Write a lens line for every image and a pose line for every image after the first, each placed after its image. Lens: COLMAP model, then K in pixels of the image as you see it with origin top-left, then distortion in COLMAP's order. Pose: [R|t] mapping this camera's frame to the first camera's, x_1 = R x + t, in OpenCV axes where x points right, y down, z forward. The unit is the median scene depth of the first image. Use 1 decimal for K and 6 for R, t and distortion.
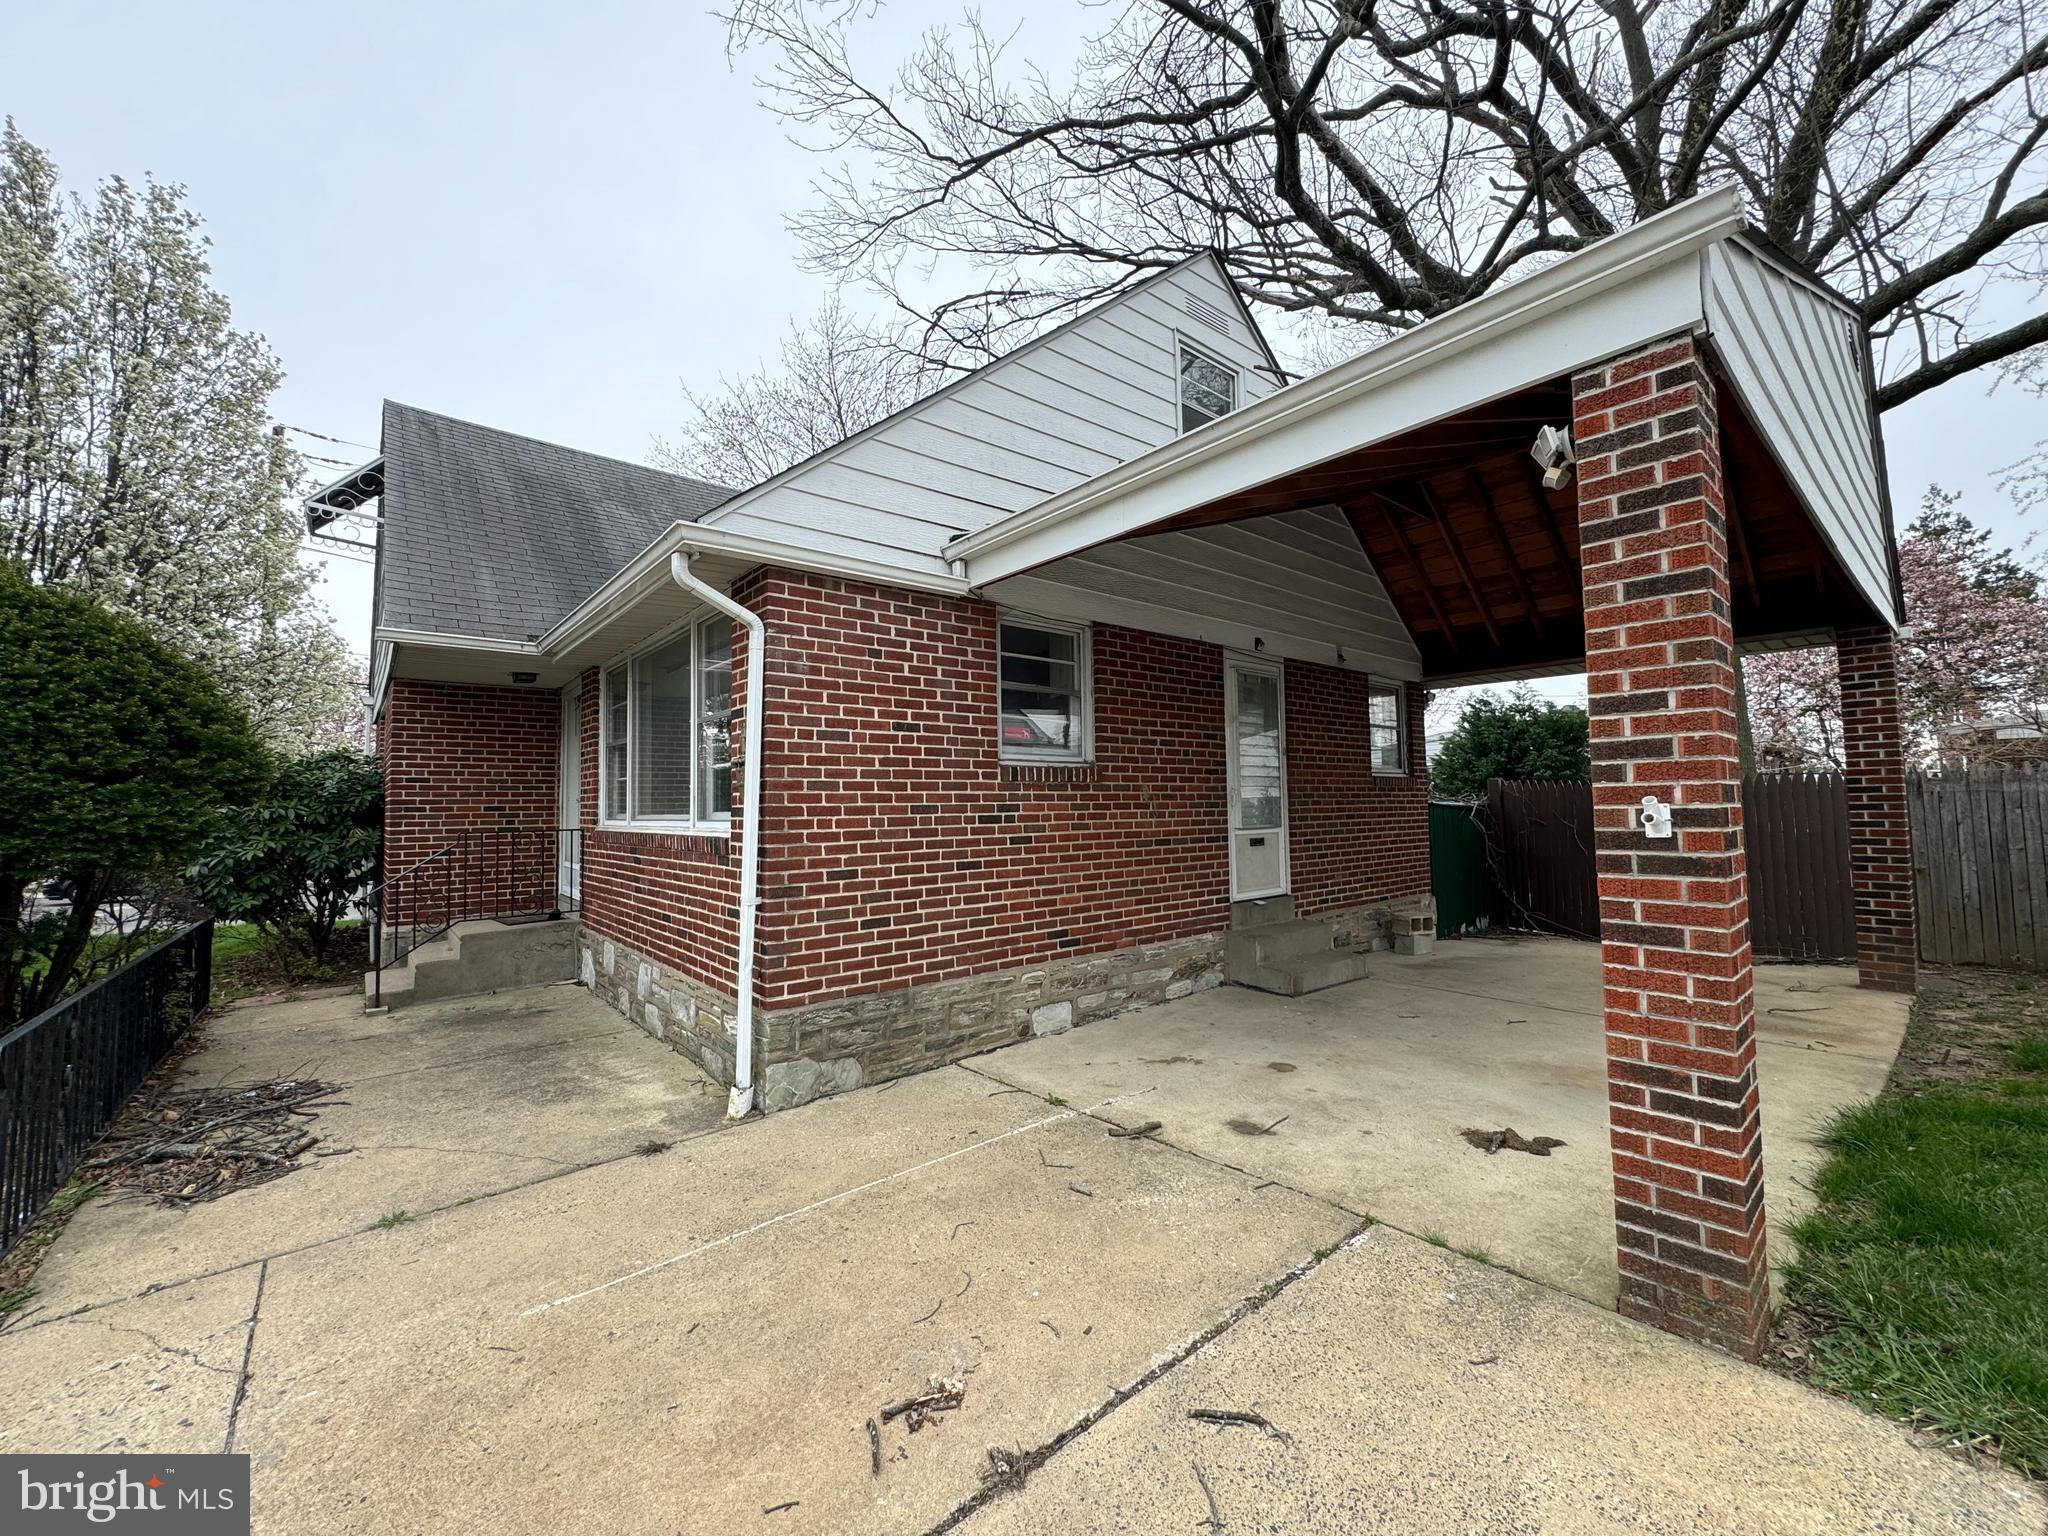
lens RADIAL K [[813.9, 0, 1025.8], [0, 813.9, 766.3], [0, 0, 1]] dist [-0.002162, -0.000264]
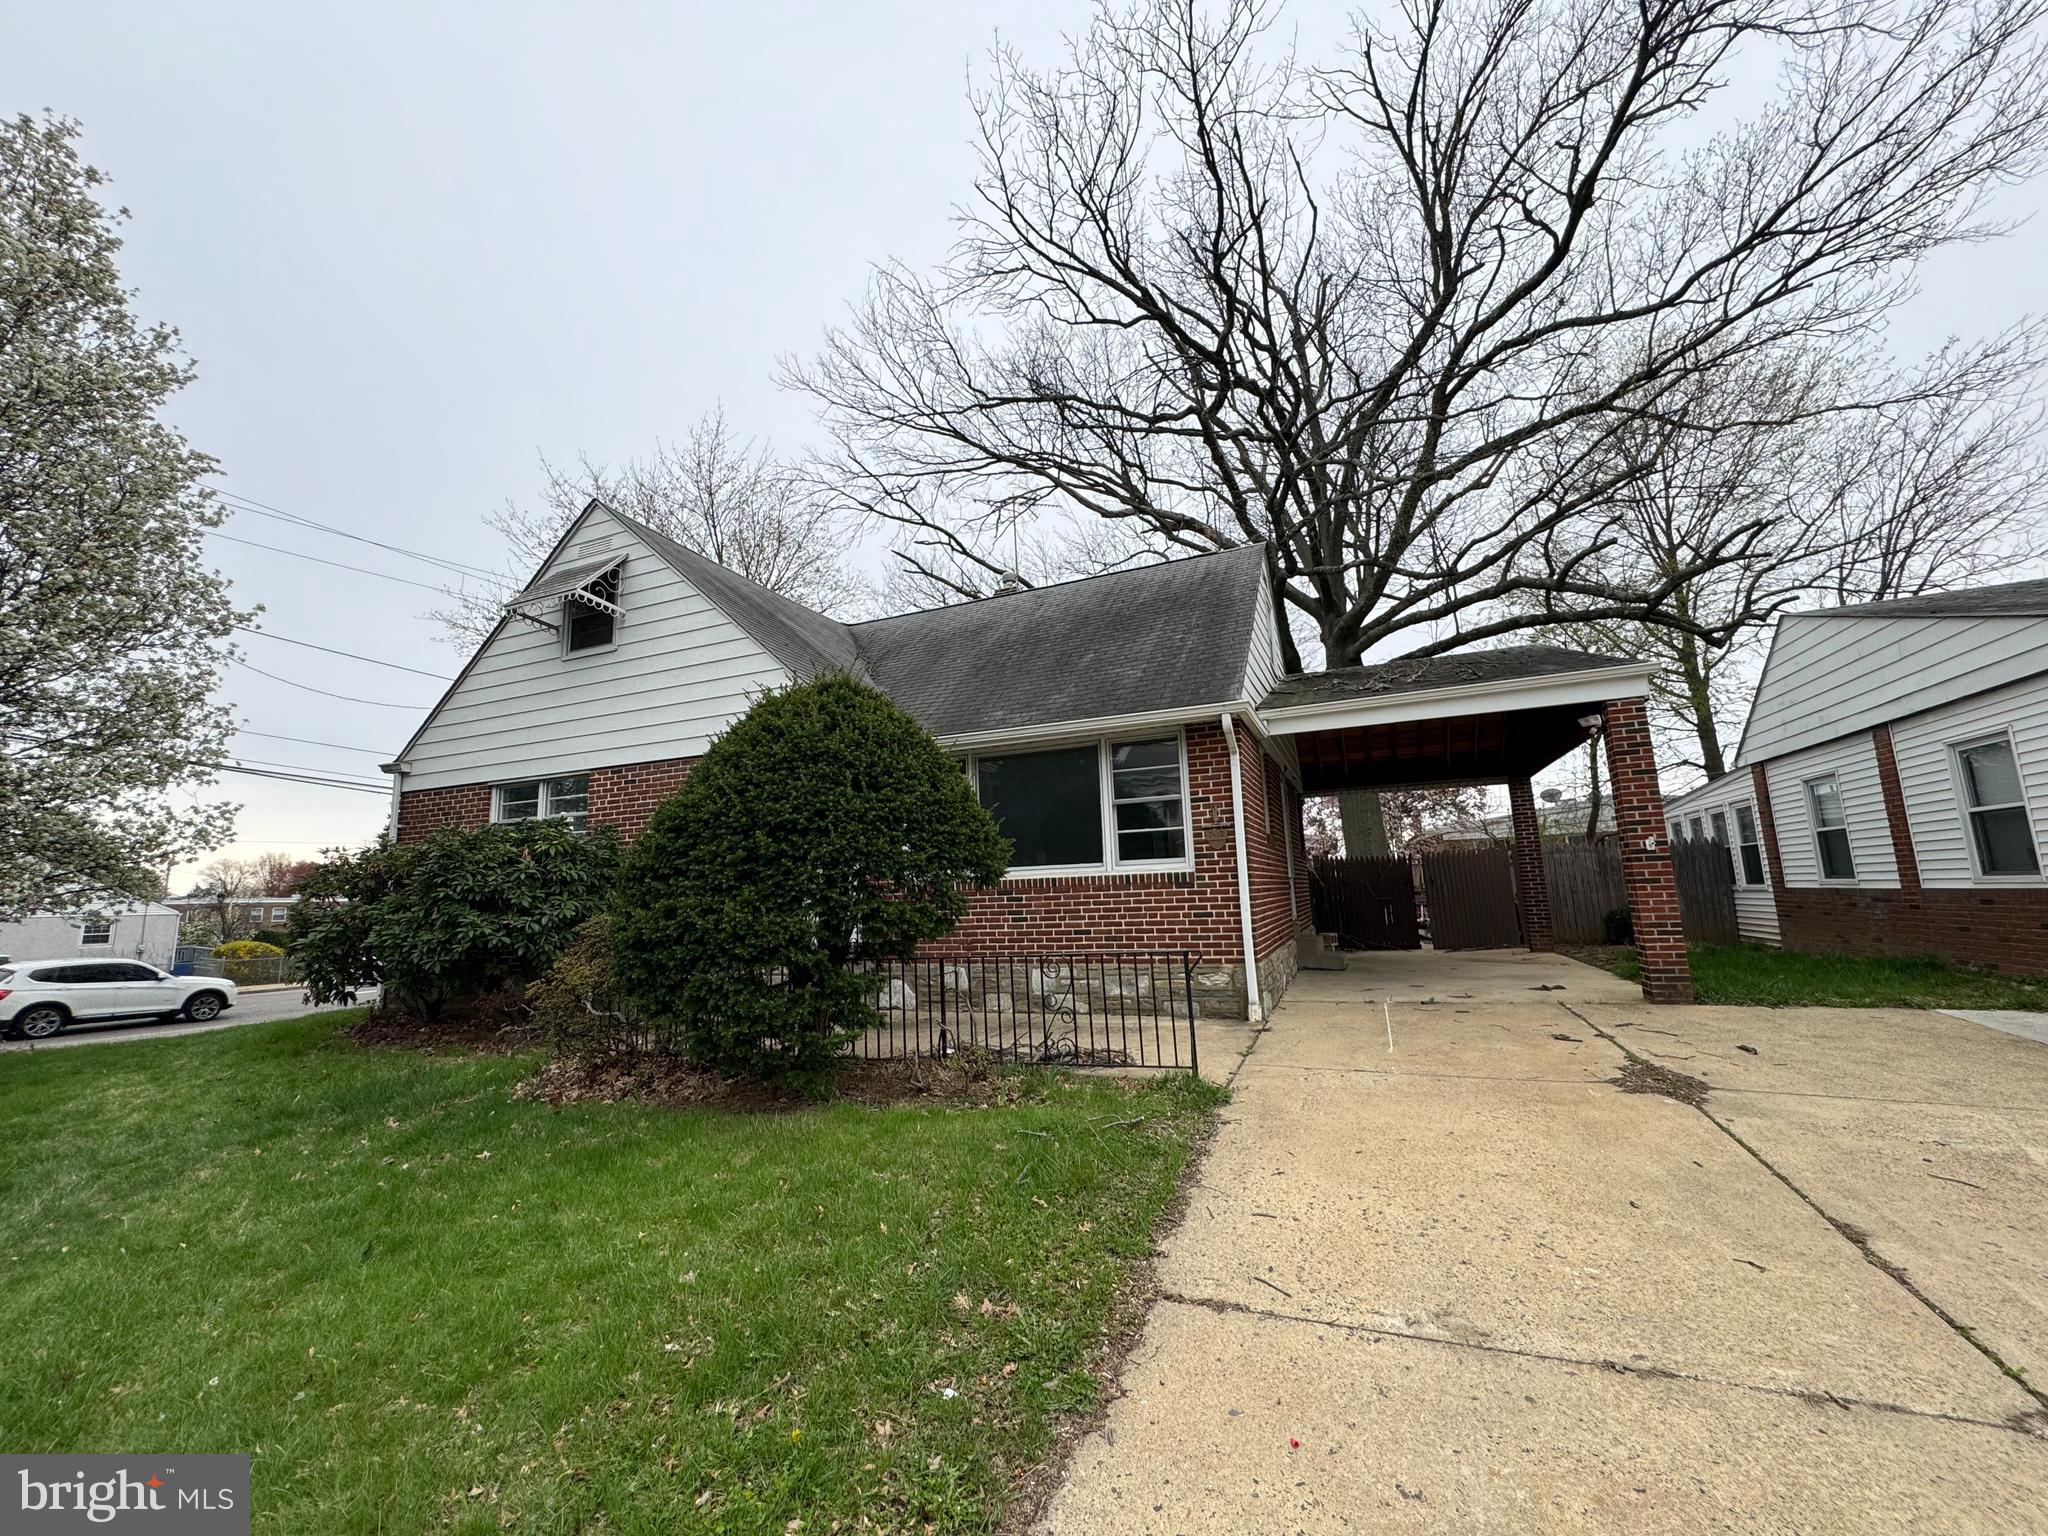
lens RADIAL K [[813.9, 0, 1018.5], [0, 813.9, 763.5], [0, 0, 1]] dist [-0.002162, -0.000264]
pose [[0.880793, 0.052485, 0.470583, -0.994141], [0.000798, 0.993672, -0.112320, 0.036032], [-0.473501, 0.099306, 0.875177, -0.223687]]
